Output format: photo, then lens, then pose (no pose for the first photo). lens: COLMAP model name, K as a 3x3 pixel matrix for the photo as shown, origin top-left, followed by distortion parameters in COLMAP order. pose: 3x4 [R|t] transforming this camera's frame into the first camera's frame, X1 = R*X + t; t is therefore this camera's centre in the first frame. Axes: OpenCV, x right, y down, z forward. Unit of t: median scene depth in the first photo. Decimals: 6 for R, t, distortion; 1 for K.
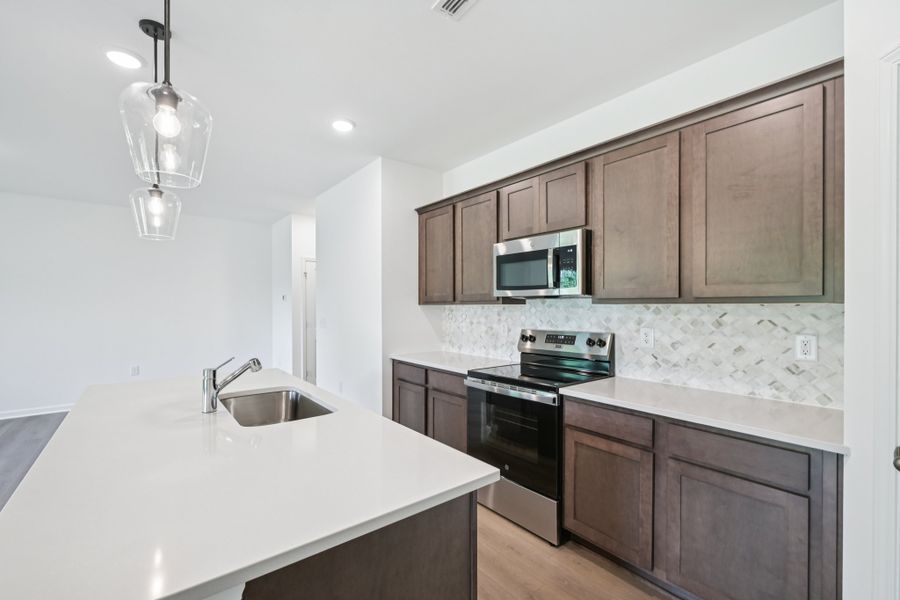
lens RADIAL K [[386.0, 0, 449.0], [0, 386.0, 305.3], [0, 0, 1]] dist [0.000339, -0.000066]
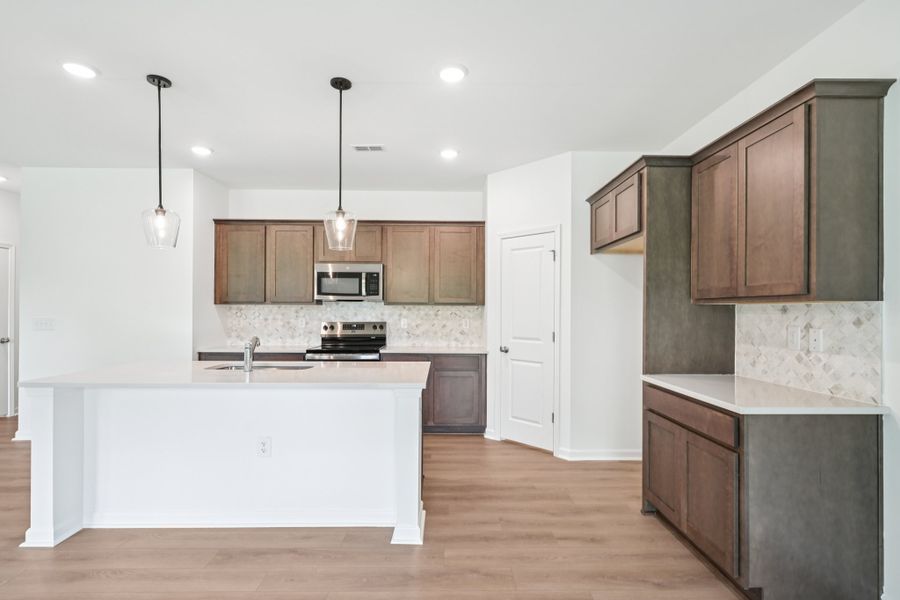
lens RADIAL K [[430.6, 0, 447.9], [0, 430.6, 303.6], [0, 0, 1]] dist [0.000889, -0.000024]
pose [[0.616008, 0.014598, 0.787605, -0.980026], [-0.007210, 0.999891, -0.012894, 0.012120], [-0.787707, 0.002264, 0.616046, -0.457168]]
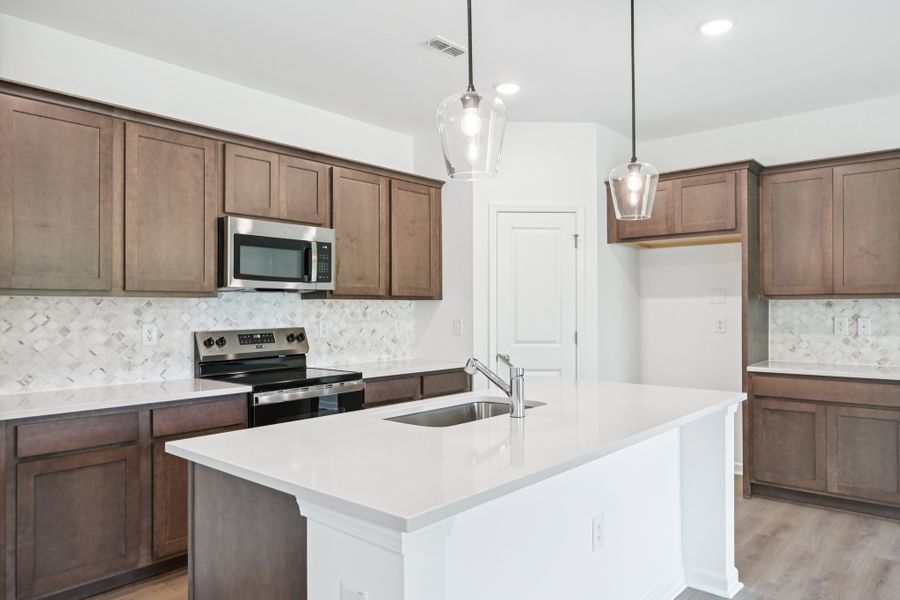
lens RADIAL K [[607.1, 0, 450.0], [0, 607.1, 300.0], [0, 0, 1]] dist [0.000560, -0.001033]
pose [[-0.177370, 0.011267, 0.984080, -1.271045], [-0.001656, 0.999930, -0.011747, 0.017771], [-0.984143, -0.003713, -0.177338, 0.904210]]
